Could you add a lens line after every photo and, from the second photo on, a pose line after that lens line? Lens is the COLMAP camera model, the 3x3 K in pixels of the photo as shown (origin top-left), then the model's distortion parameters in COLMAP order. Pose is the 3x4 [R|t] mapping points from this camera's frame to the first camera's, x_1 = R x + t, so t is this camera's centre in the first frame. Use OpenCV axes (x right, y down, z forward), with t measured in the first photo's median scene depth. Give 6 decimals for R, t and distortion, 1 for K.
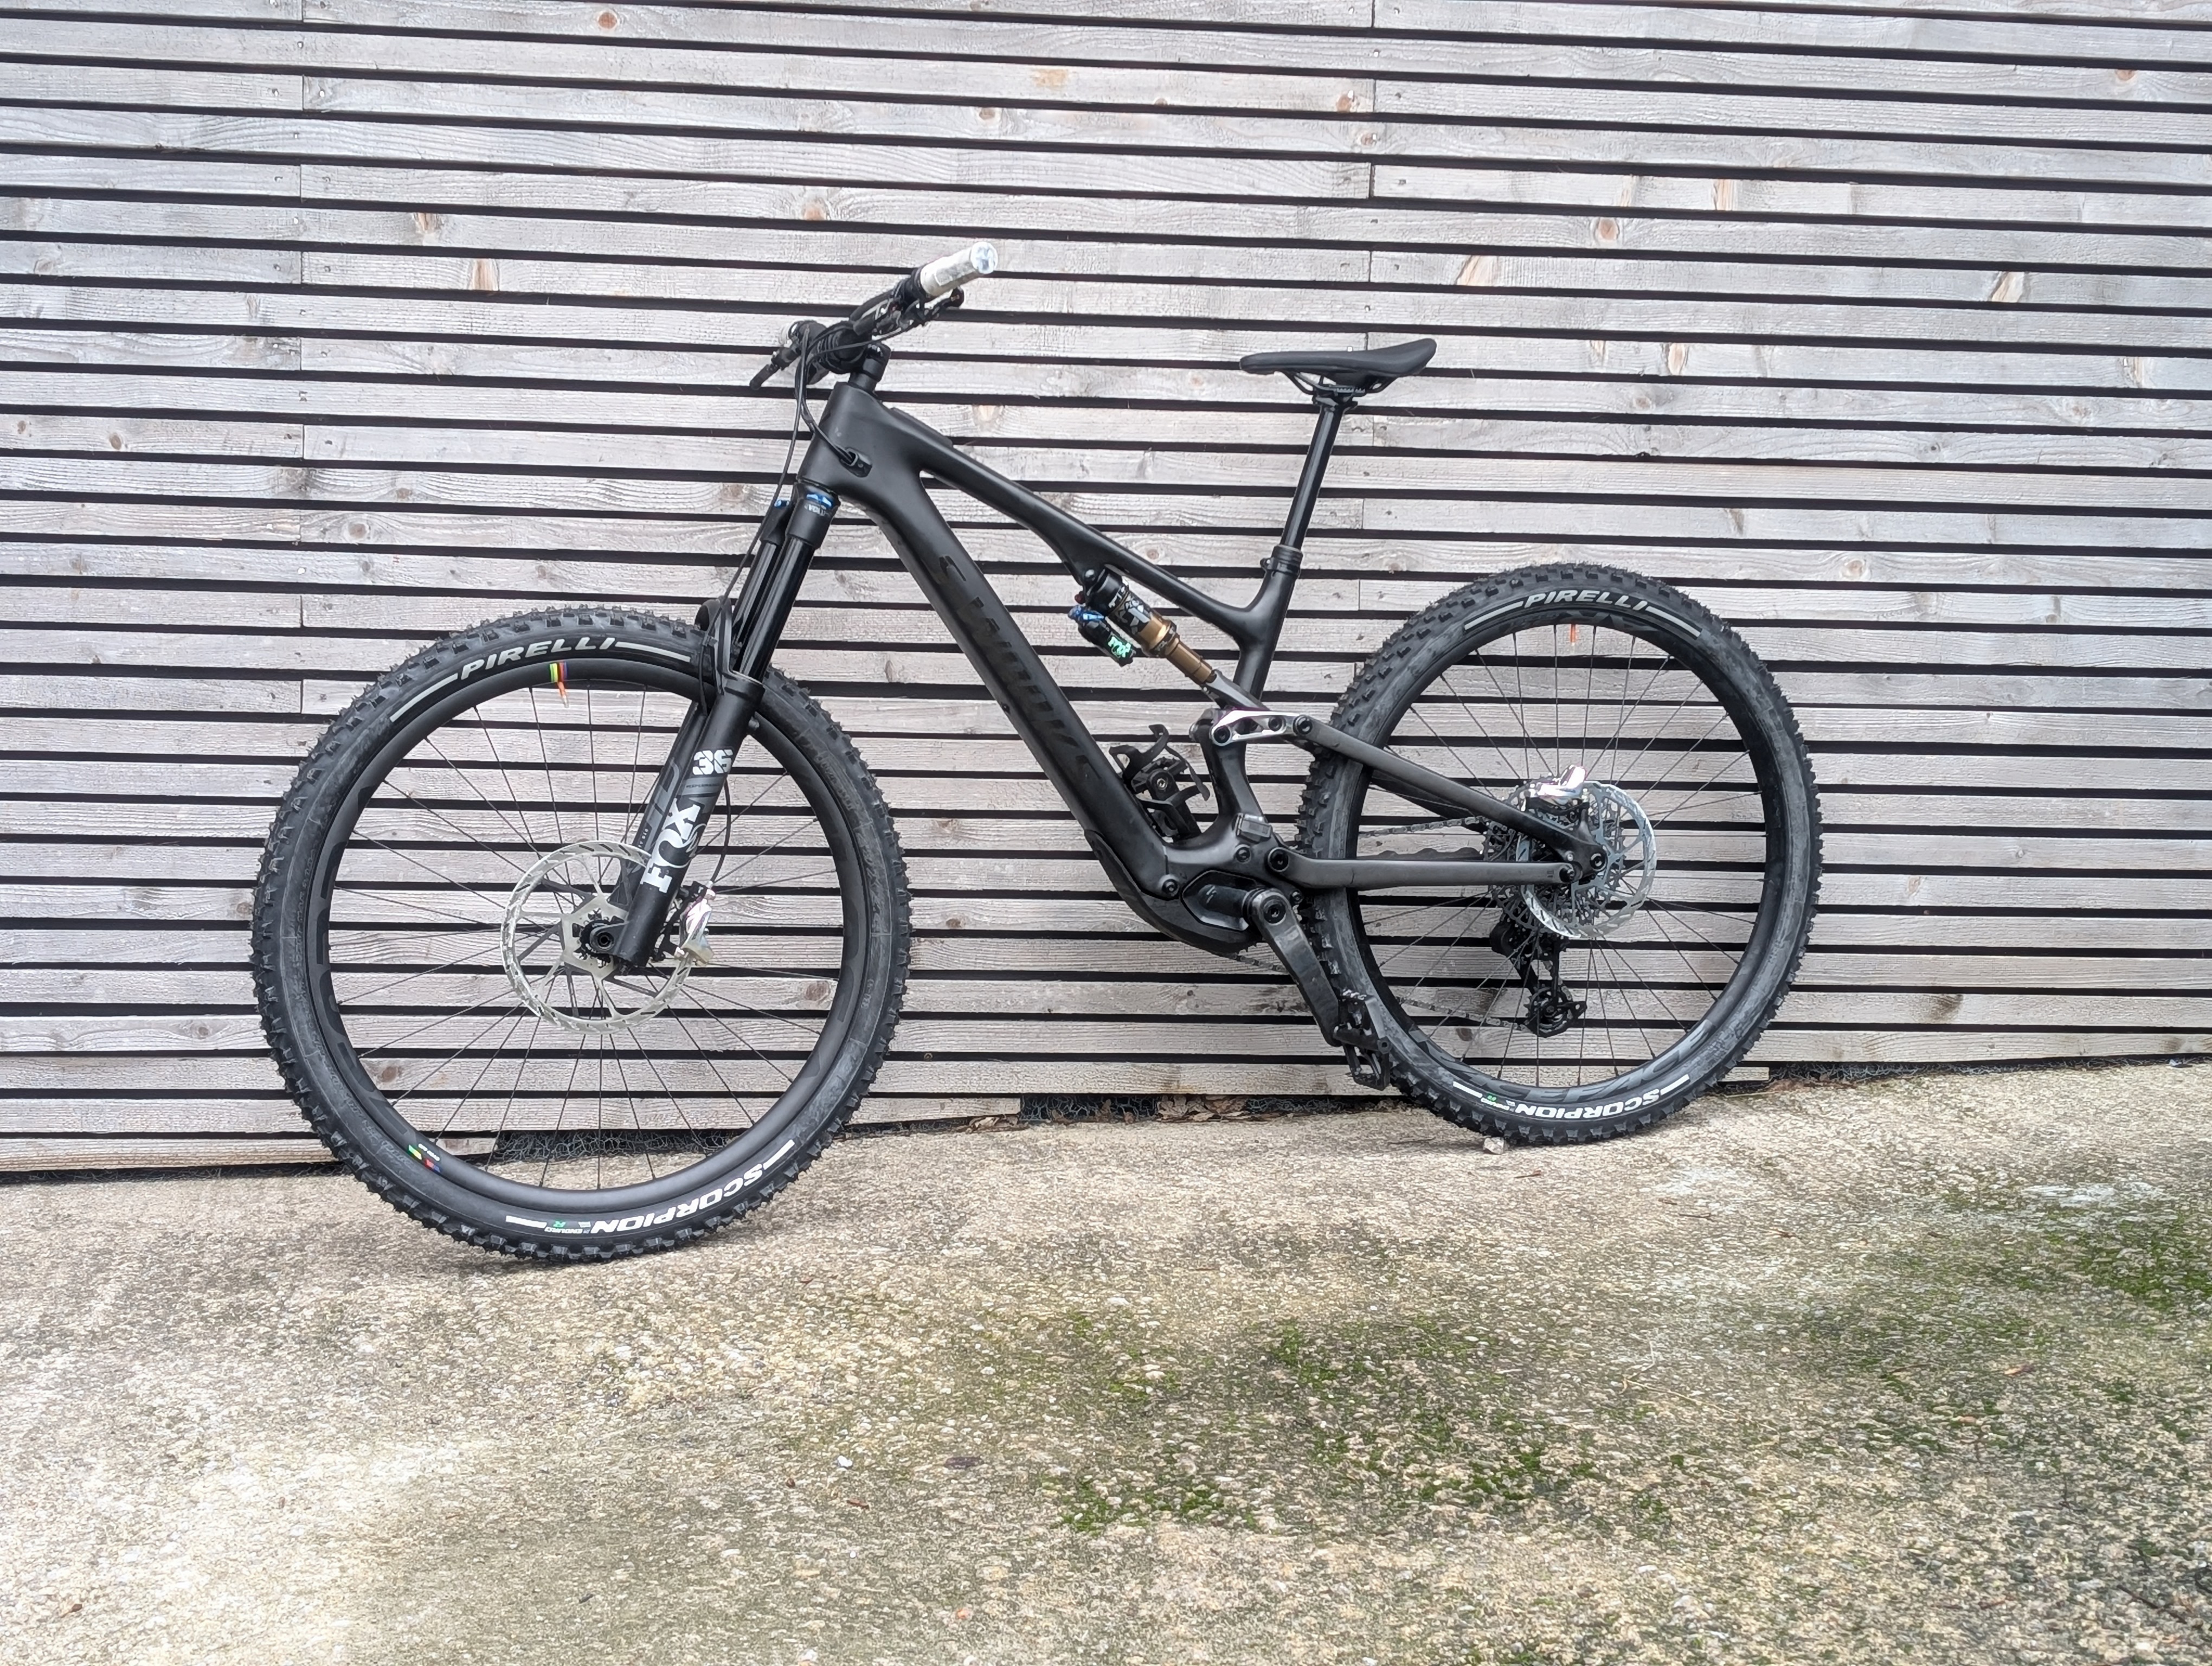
lens RADIAL K [[2994.0, 0, 1103.5], [0, 2994.0, 835.1], [0, 0, 1]] dist [0.189403, -0.729736]
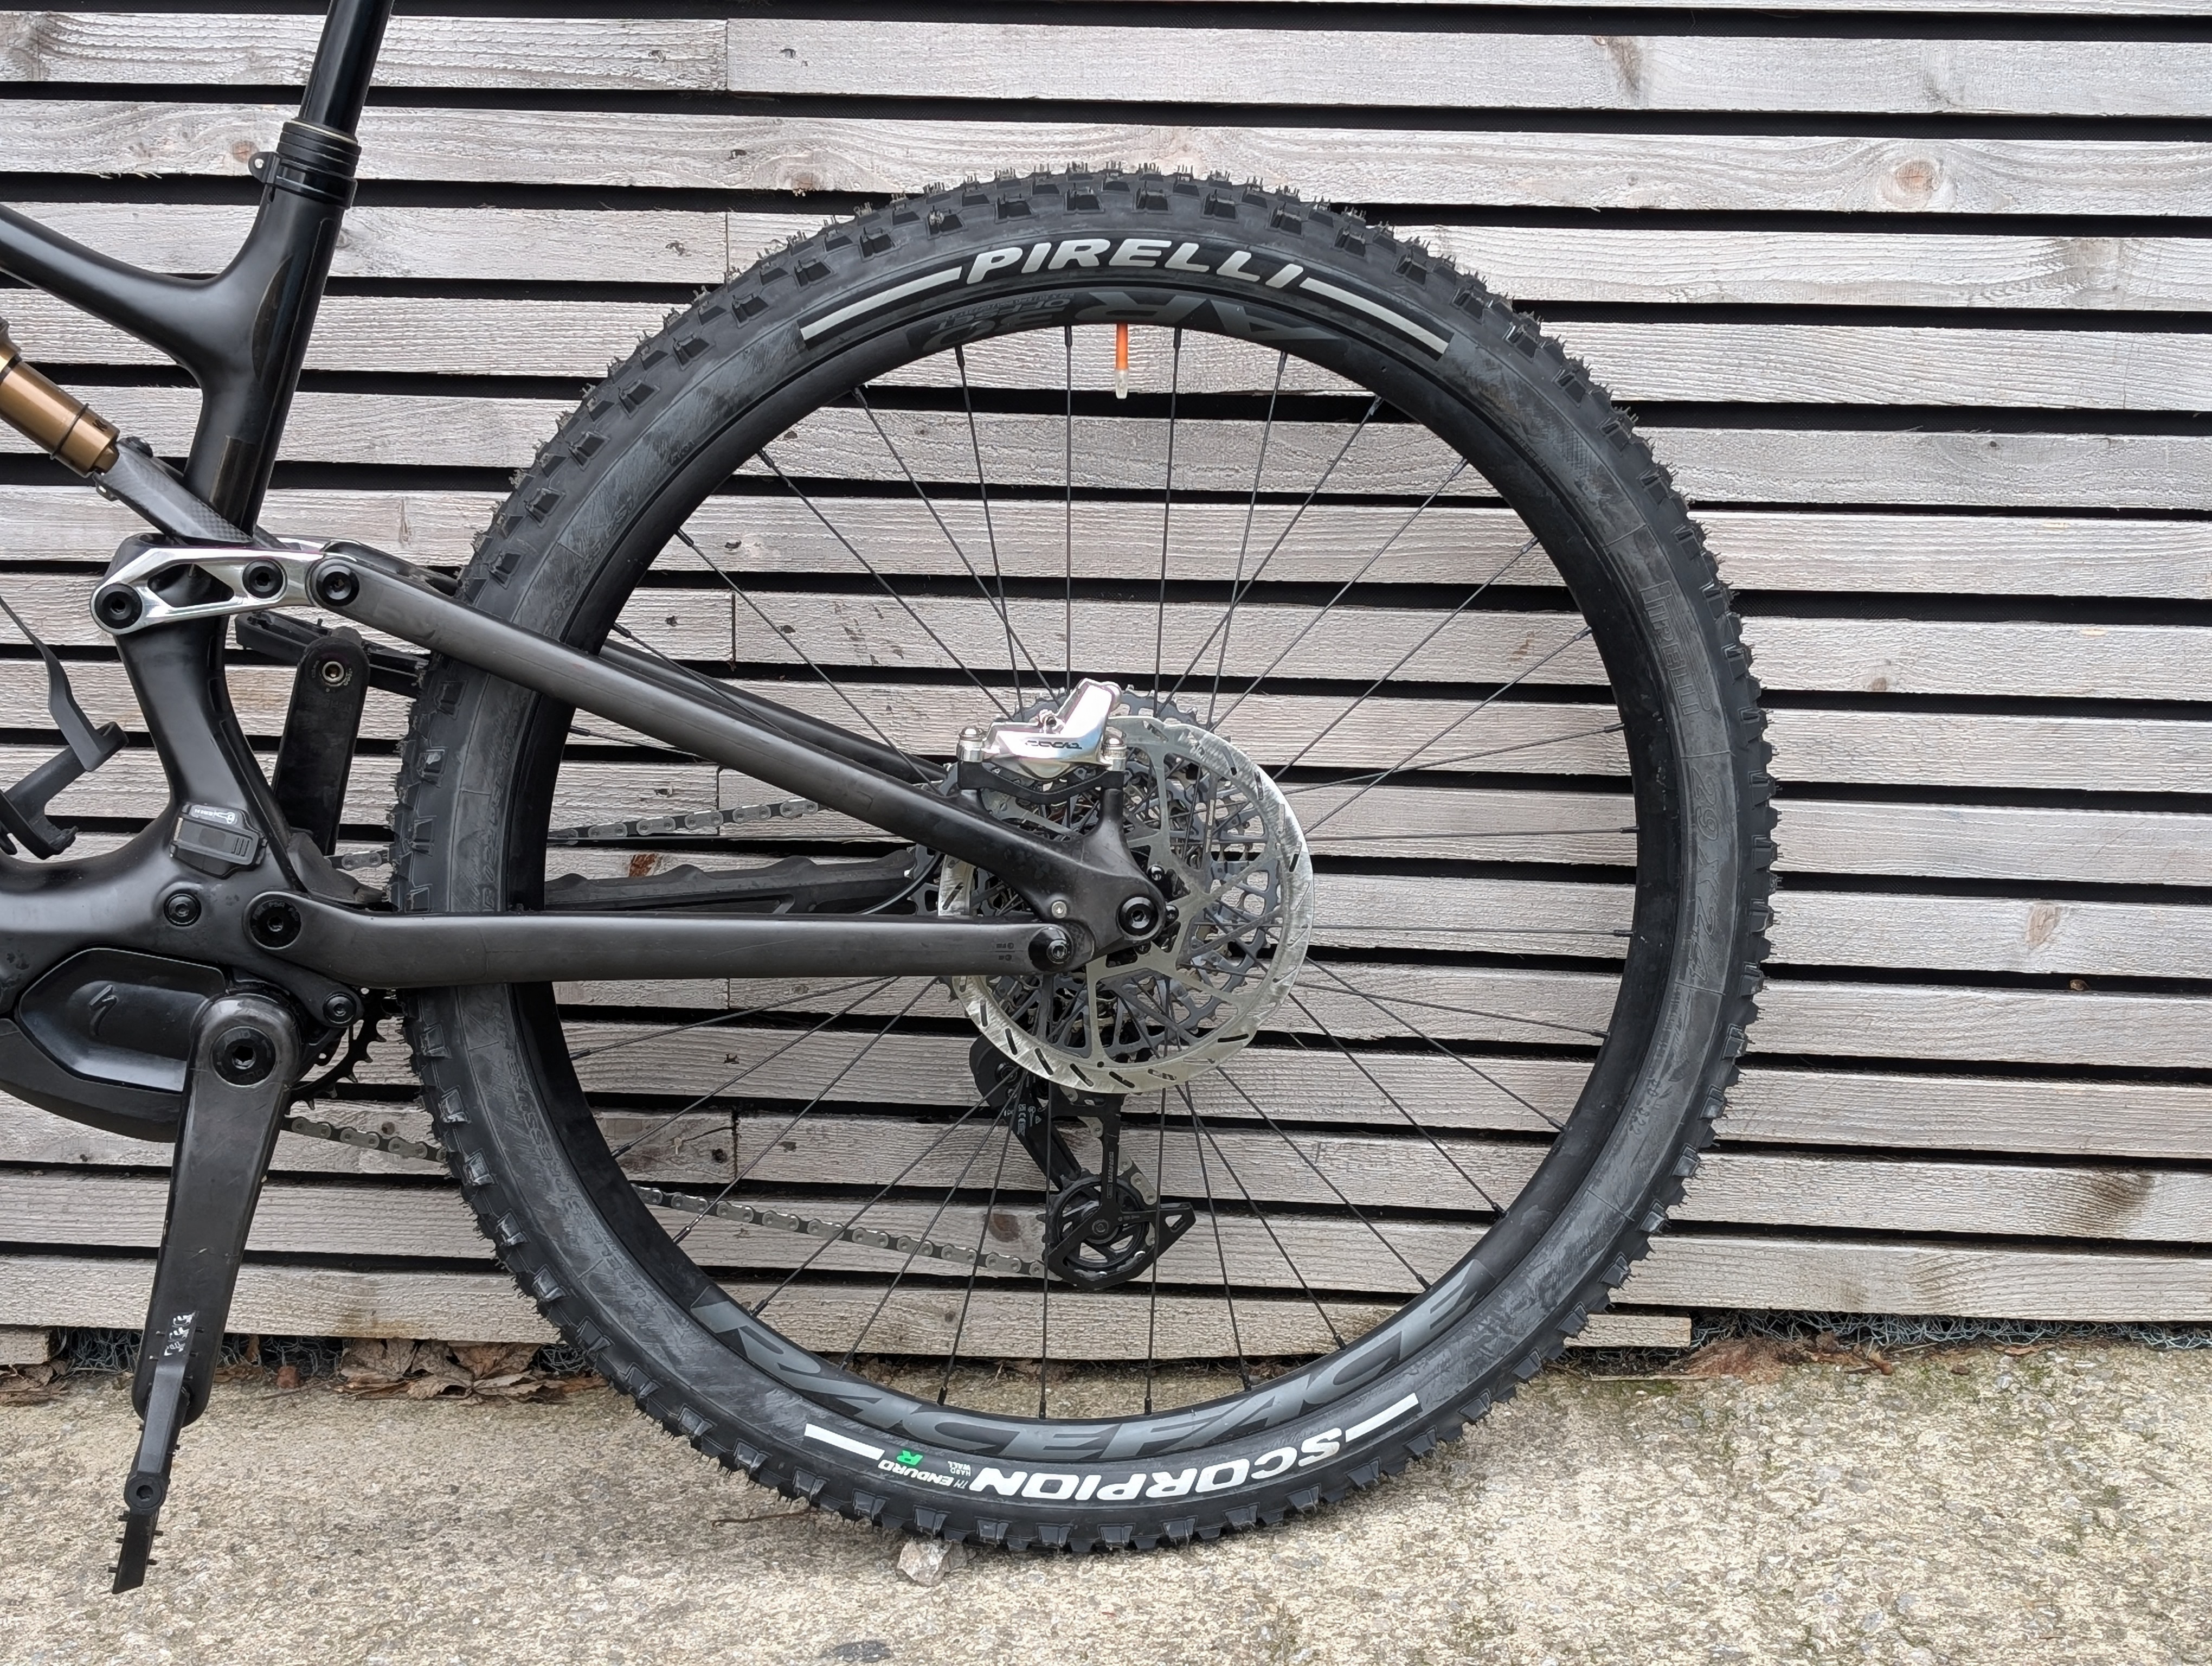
lens RADIAL K [[2994.0, 0, 1103.5], [0, 2994.0, 835.1], [0, 0, 1]] dist [0.189403, -0.729736]
pose [[0.983942, 0.025684, -0.176633, 0.226308], [-0.006016, 0.993803, 0.110994, -0.046322], [0.178390, -0.108149, 0.977998, 0.592032]]
